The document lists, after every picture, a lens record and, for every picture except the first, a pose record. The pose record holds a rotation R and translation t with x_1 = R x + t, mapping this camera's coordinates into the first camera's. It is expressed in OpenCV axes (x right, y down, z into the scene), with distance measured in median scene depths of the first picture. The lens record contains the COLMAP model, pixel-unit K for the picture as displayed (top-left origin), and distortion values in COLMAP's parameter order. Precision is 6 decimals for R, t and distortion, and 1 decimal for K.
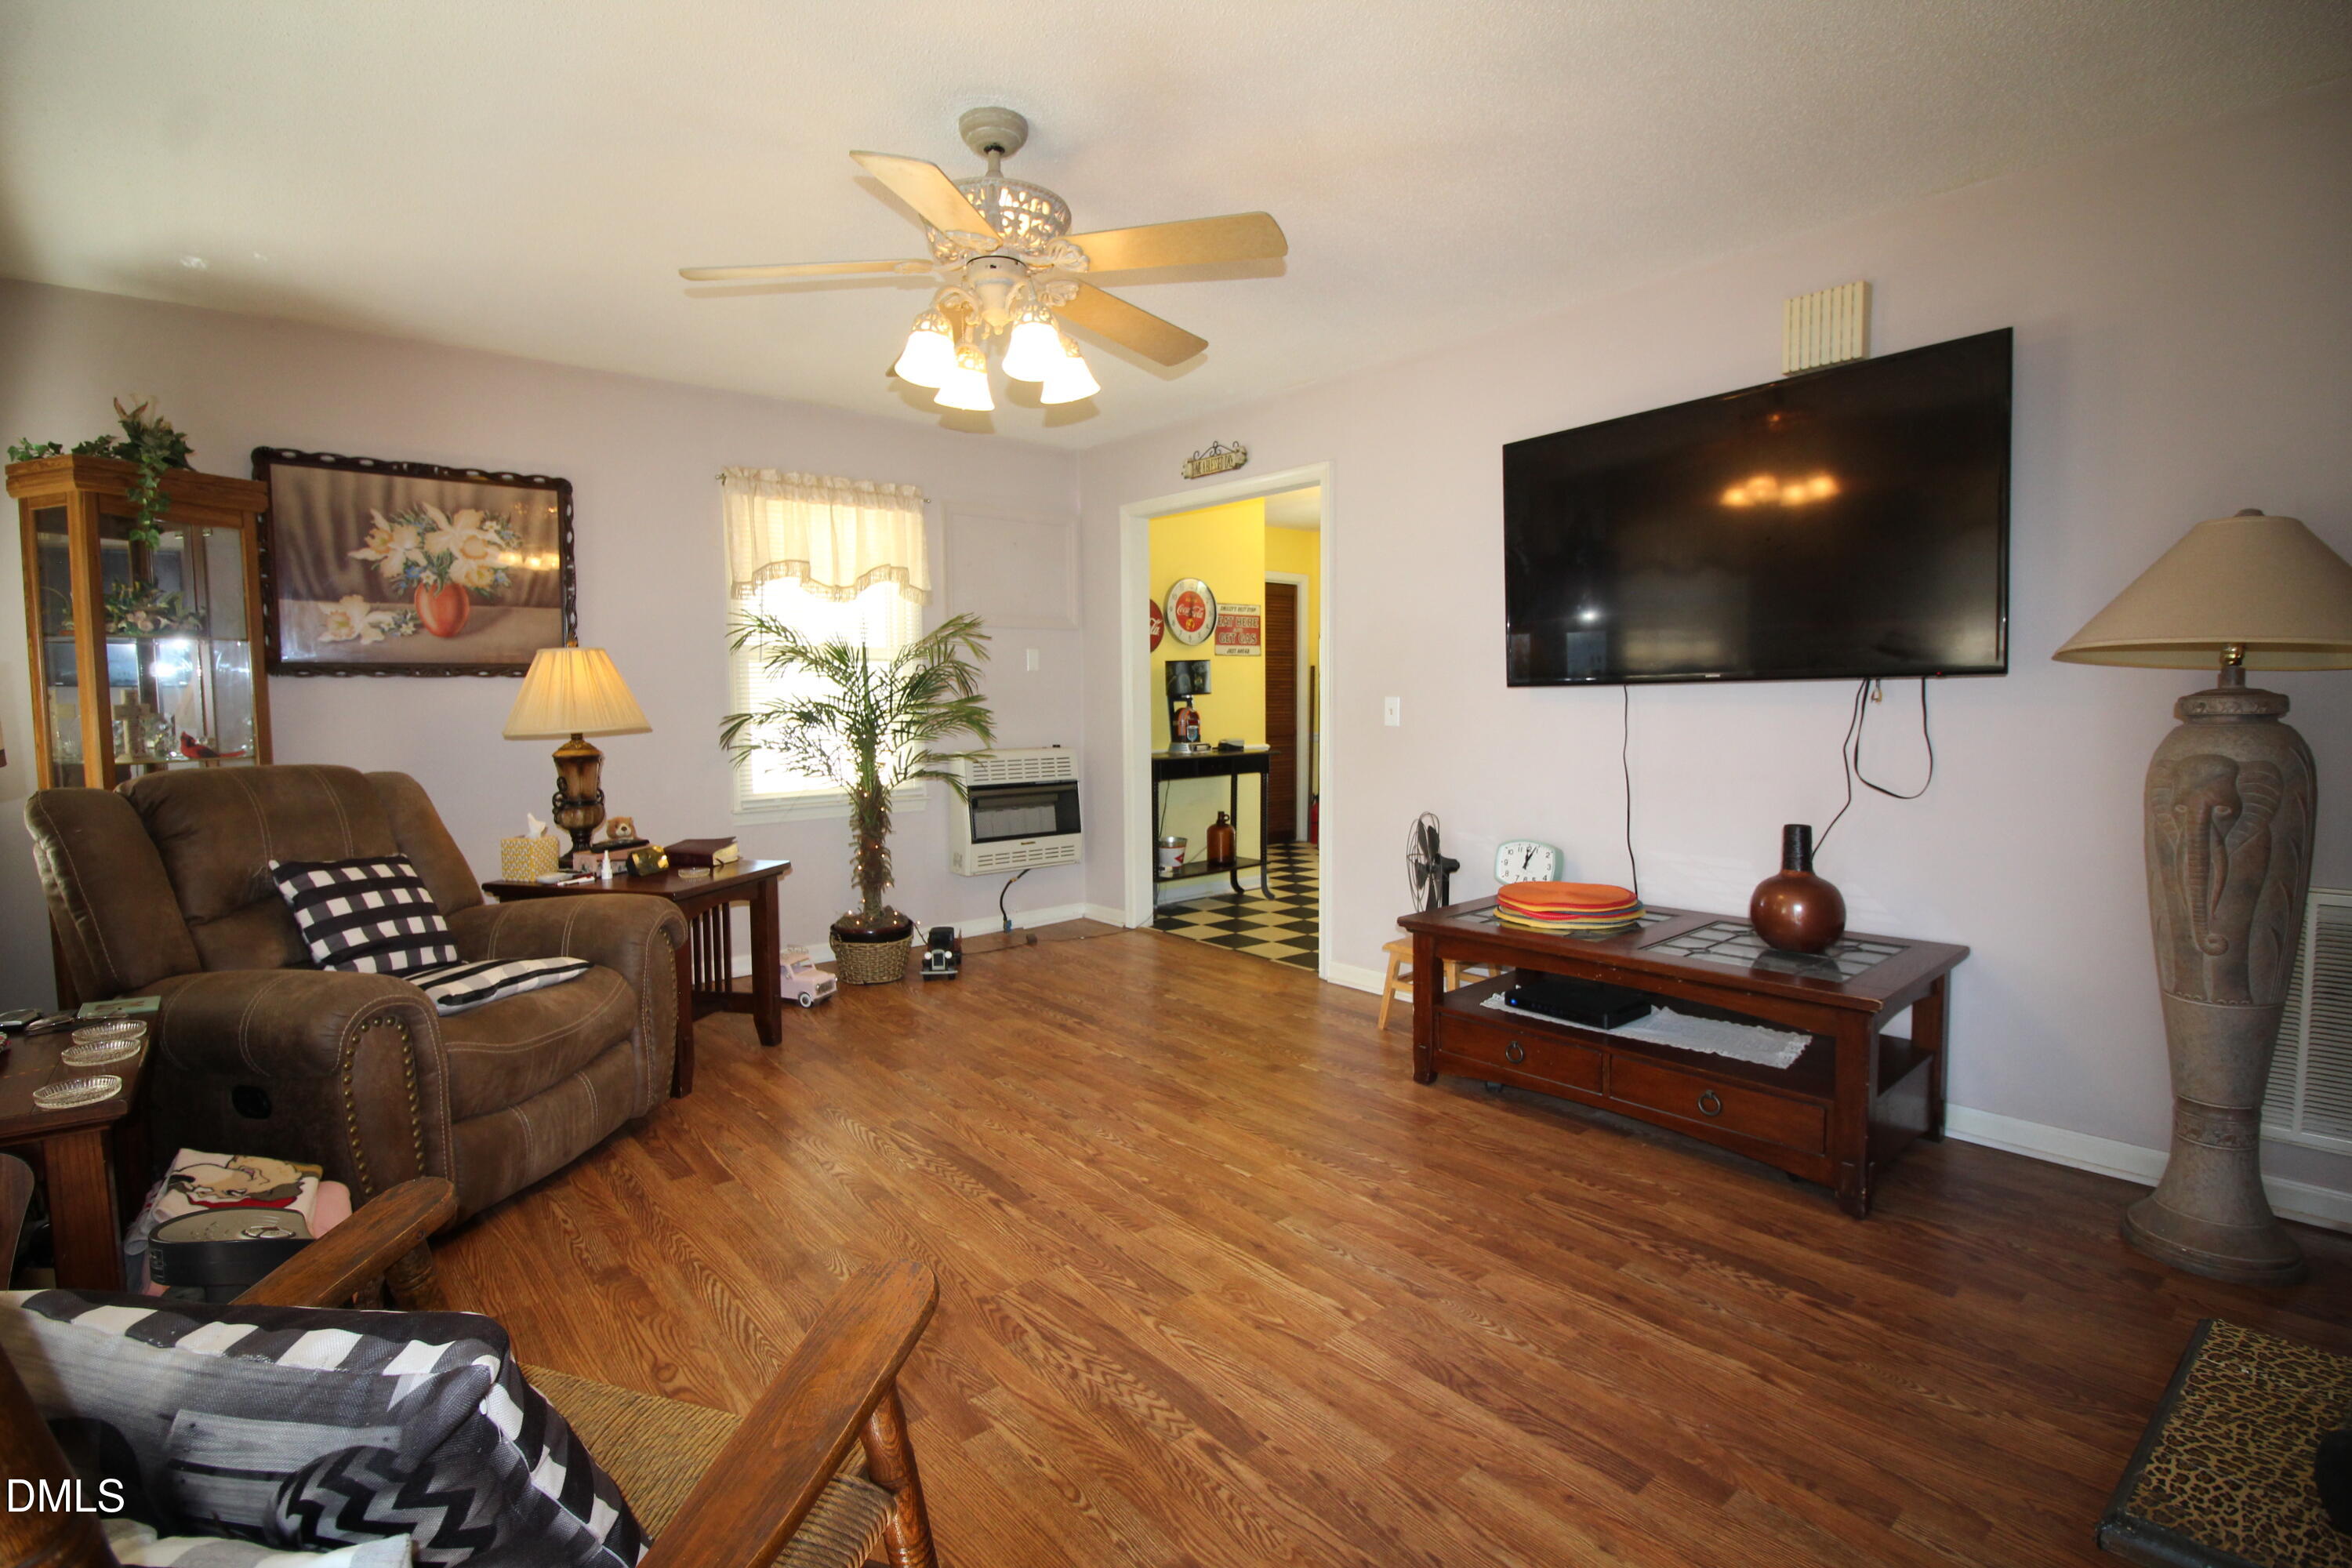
lens RADIAL K [[1083.4, 0, 1146.7], [0, 1083.4, 774.0], [0, 0, 1]] dist [-0.003439, -0.009077]
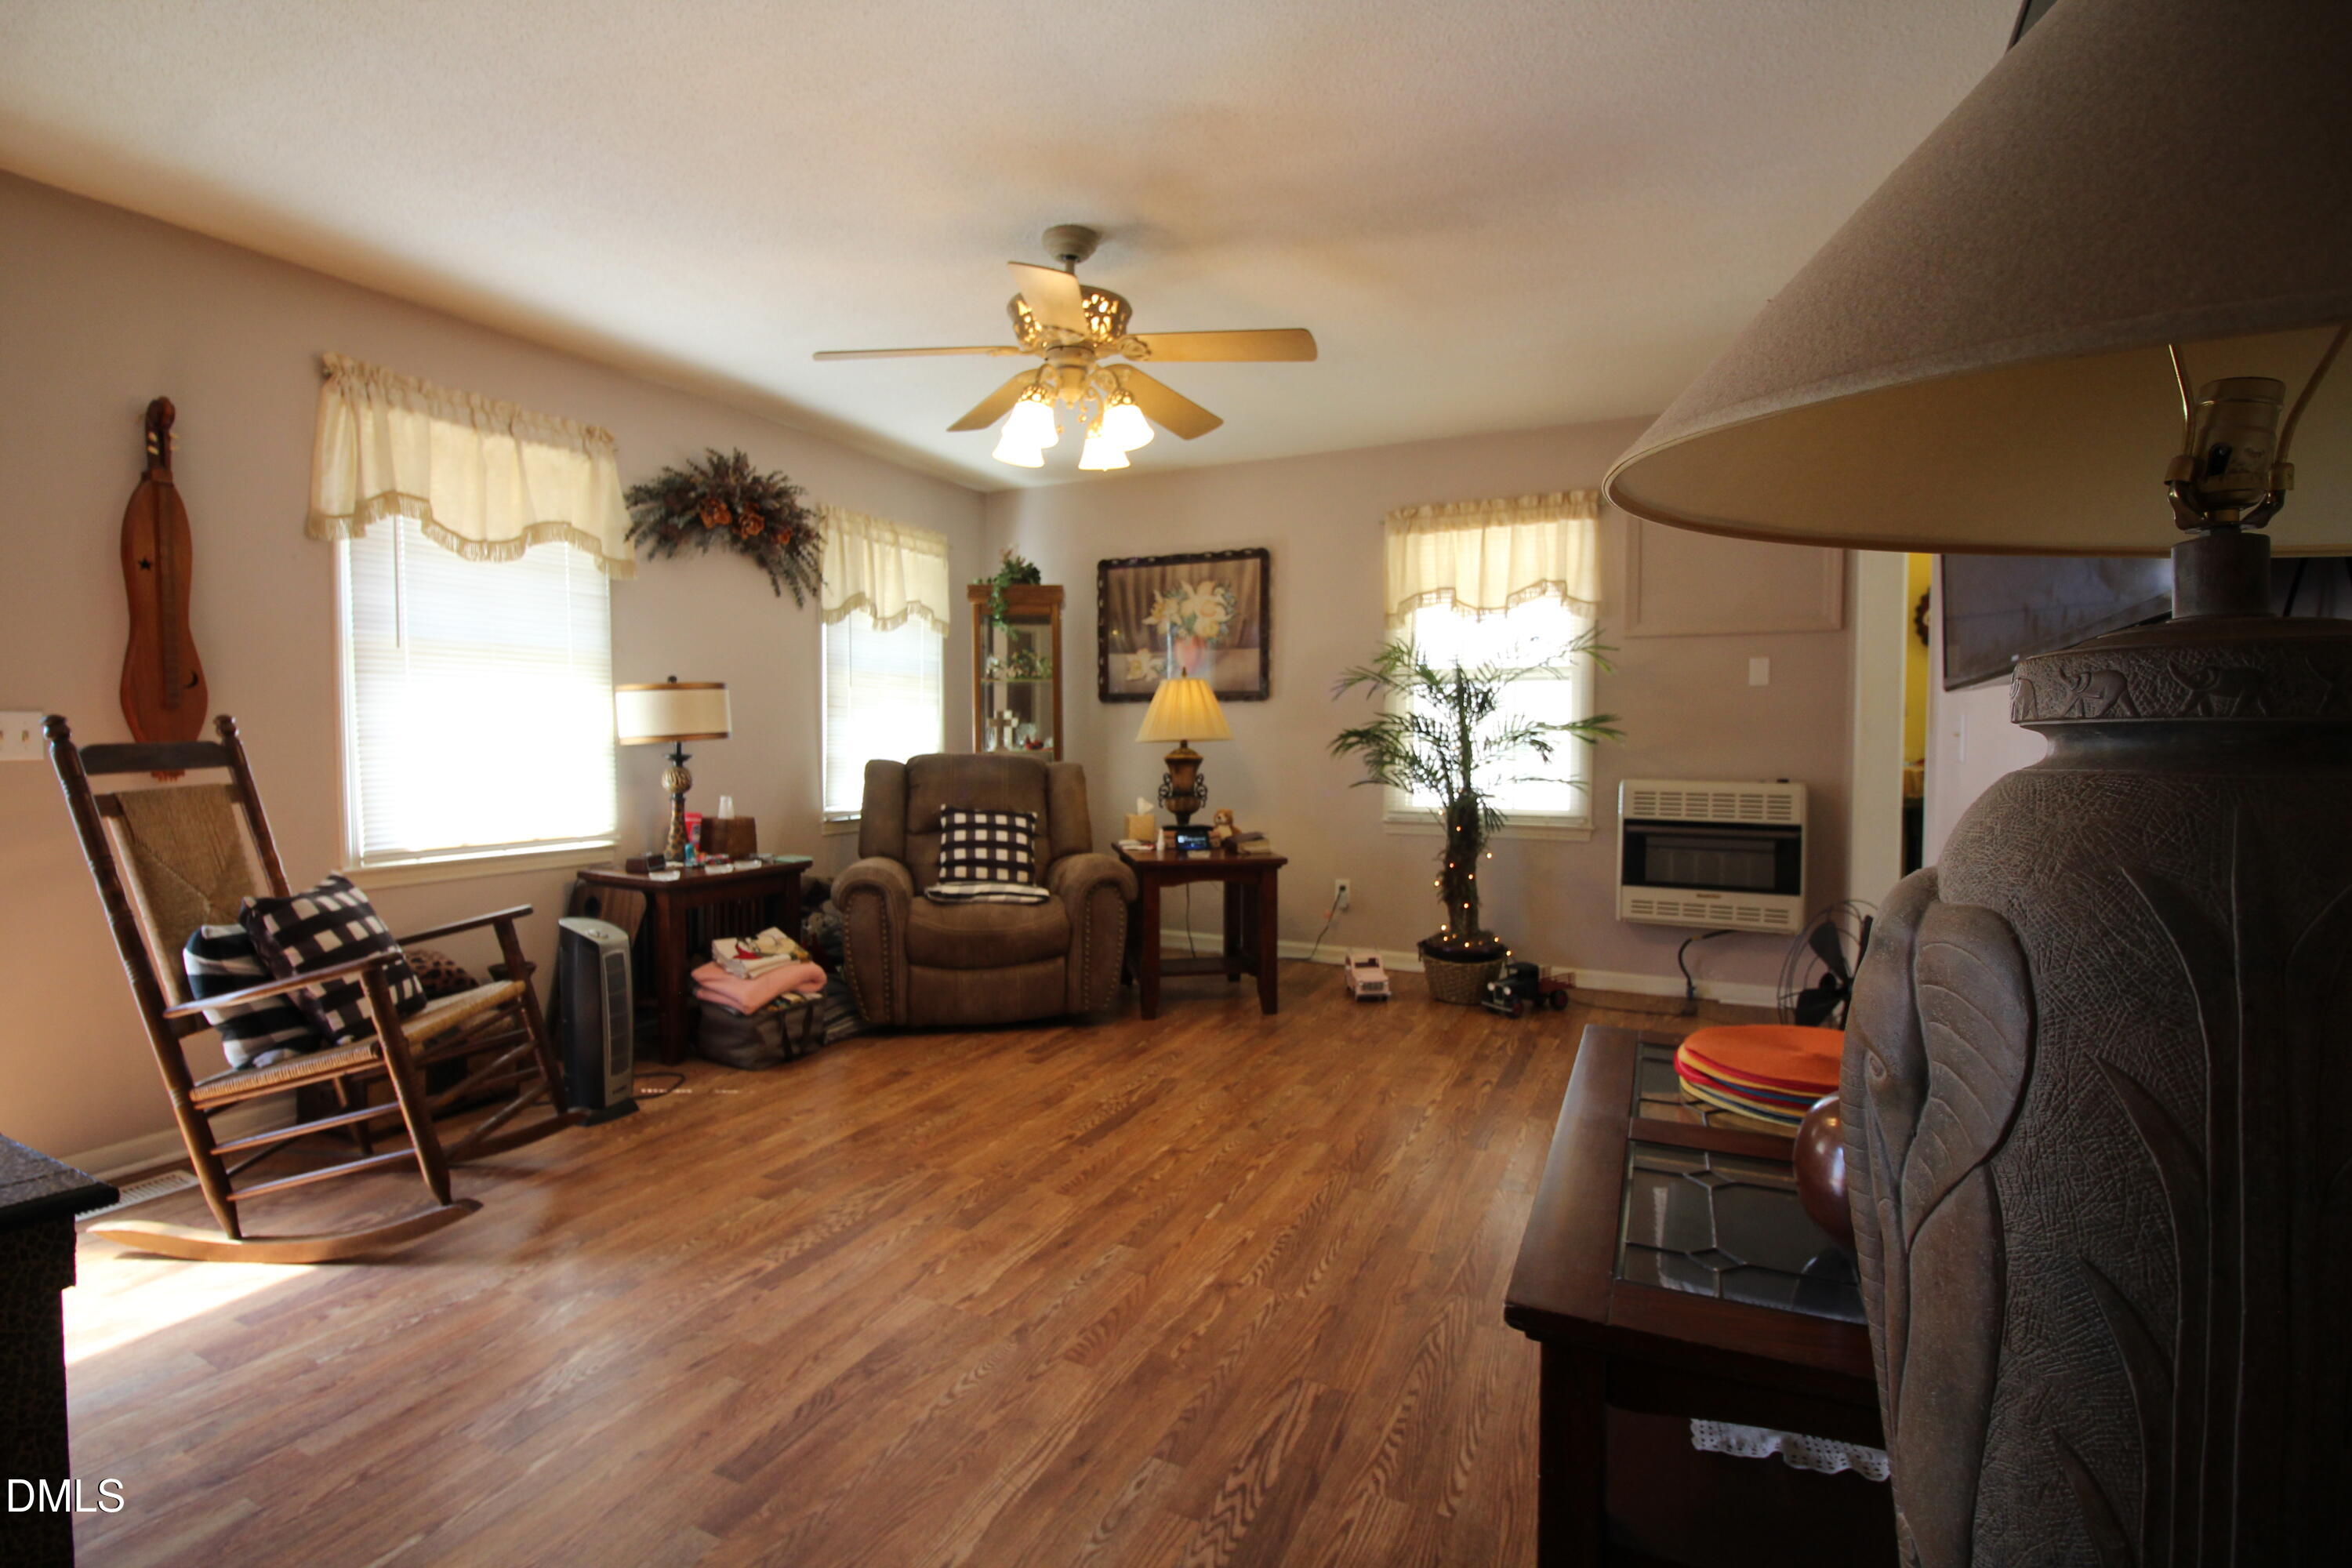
lens RADIAL K [[1083.4, 0, 1146.6], [0, 1083.4, 772.8], [0, 0, 1]] dist [-0.003439, -0.009077]
pose [[0.407670, 0.044655, -0.912037, 0.686257], [-0.070603, 0.997355, 0.017274, -0.019489], [0.910396, 0.057350, 0.409744, 0.410721]]
